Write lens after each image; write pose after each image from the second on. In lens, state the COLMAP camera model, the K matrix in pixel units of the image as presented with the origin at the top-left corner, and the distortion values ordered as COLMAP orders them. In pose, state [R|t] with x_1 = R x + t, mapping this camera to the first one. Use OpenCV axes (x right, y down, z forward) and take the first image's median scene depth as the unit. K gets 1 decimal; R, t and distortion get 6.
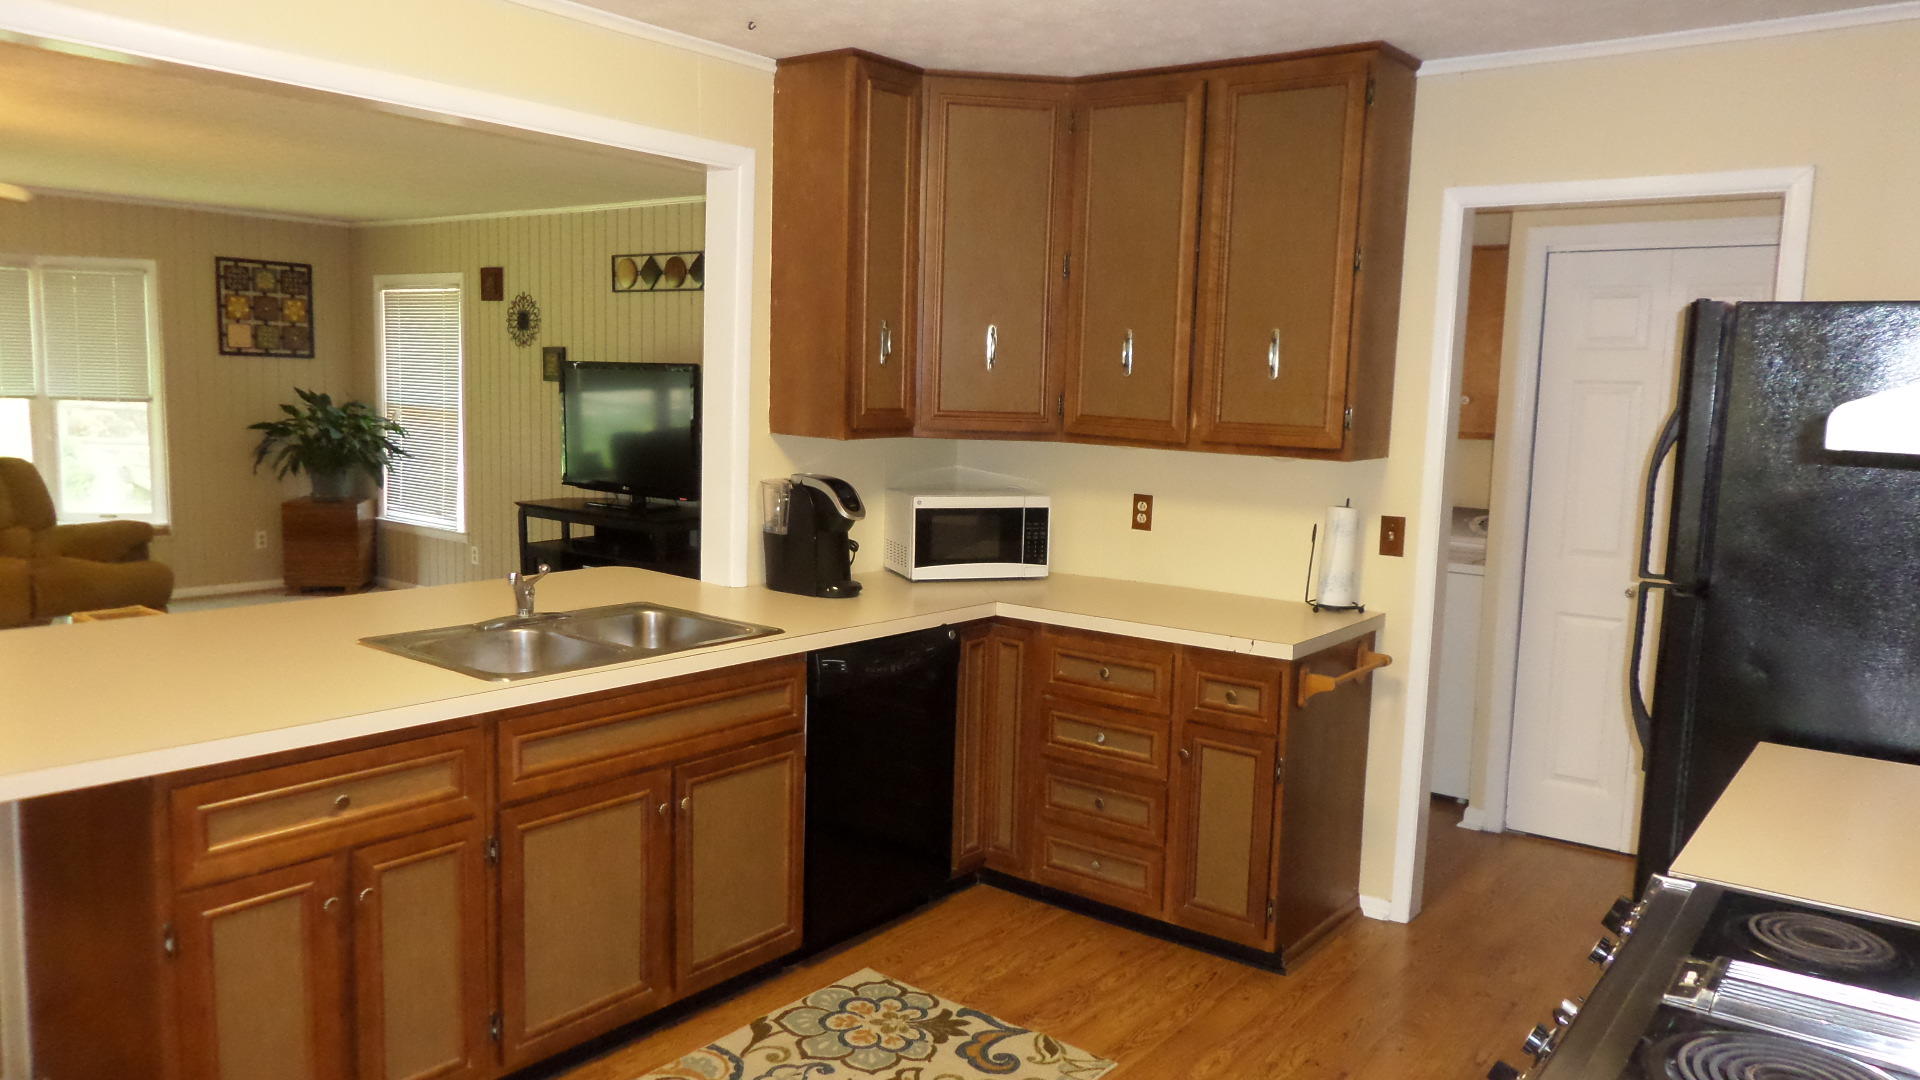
lens RADIAL K [[1354.9, 0, 973.8], [0, 1354.9, 557.6], [0, 0, 1]] dist [-0.010788, 0.004443]
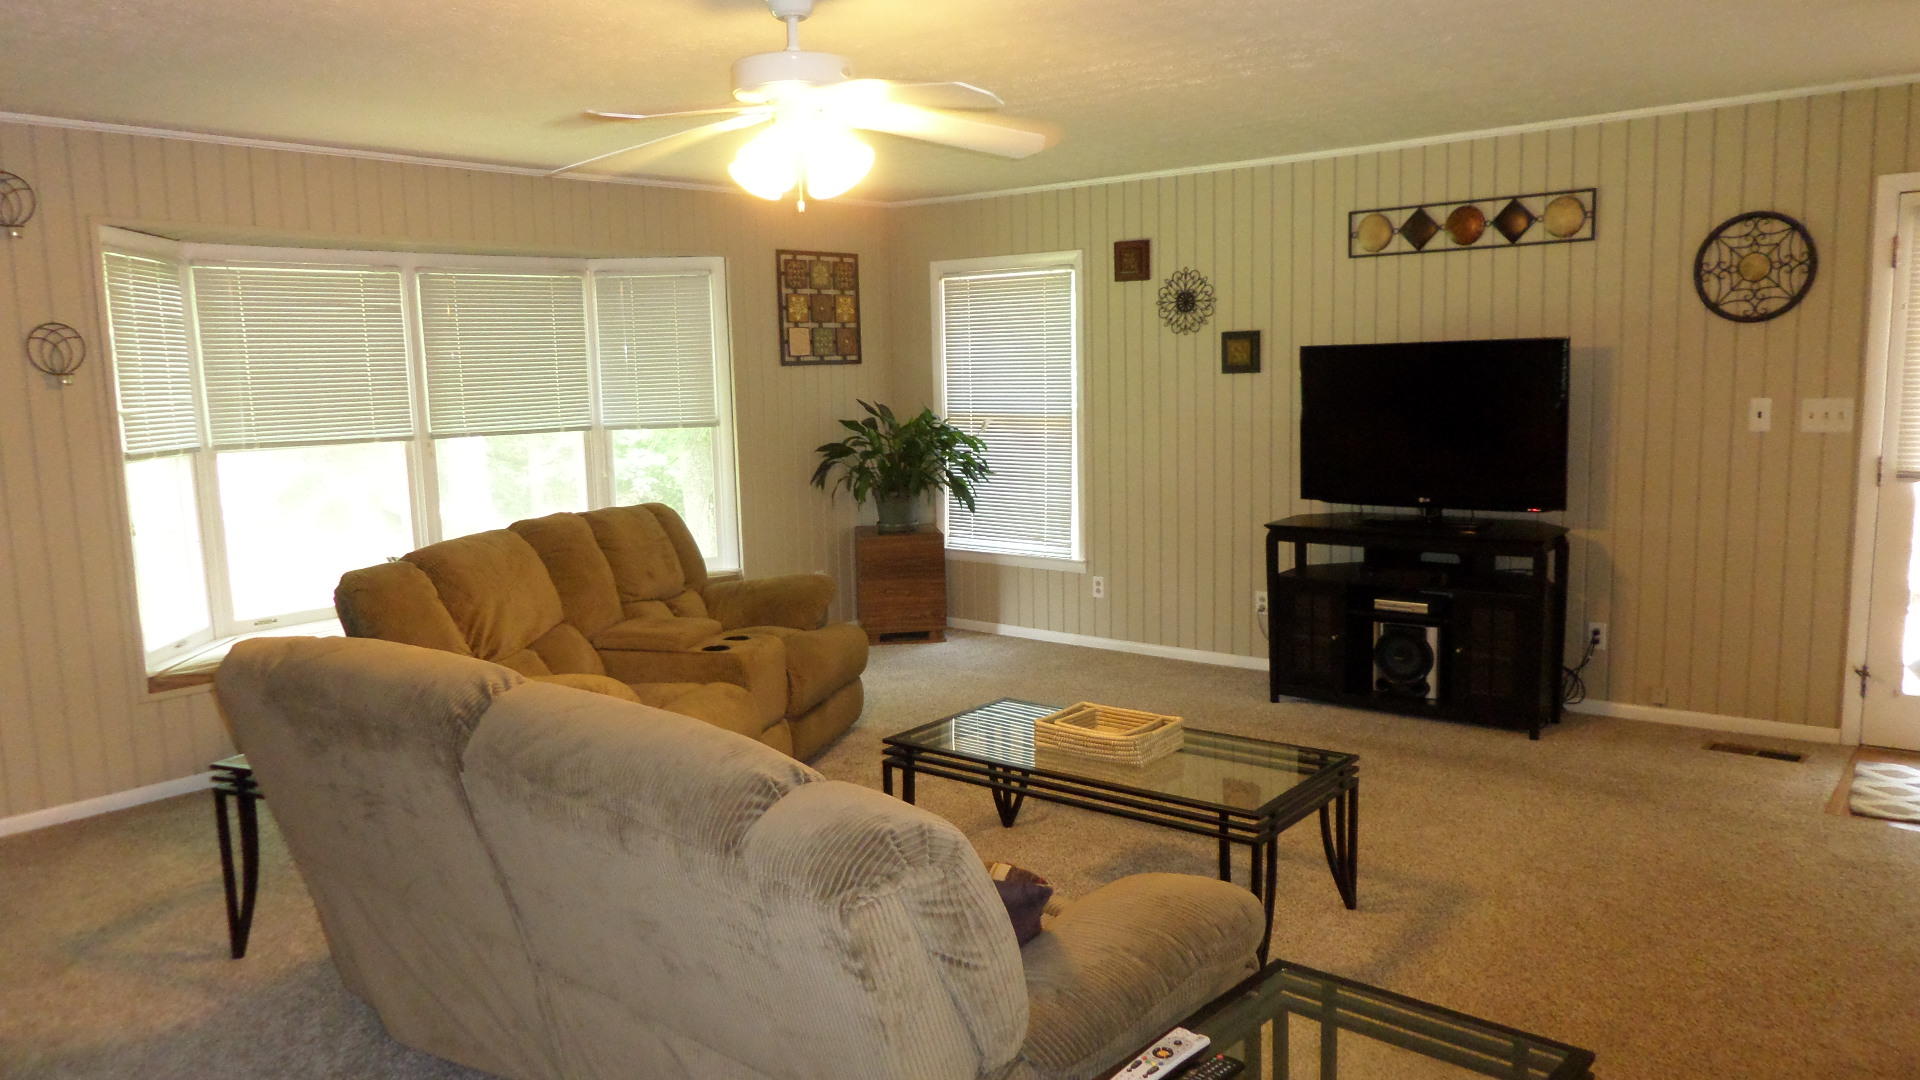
lens RADIAL K [[1354.9, 0, 965.5], [0, 1354.9, 543.6], [0, 0, 1]] dist [-0.010788, 0.004443]
pose [[0.997399, -0.052719, -0.049158, -0.407646], [0.052921, 0.998595, 0.002829, -0.035247], [0.048940, -0.005423, 0.998787, 0.158377]]
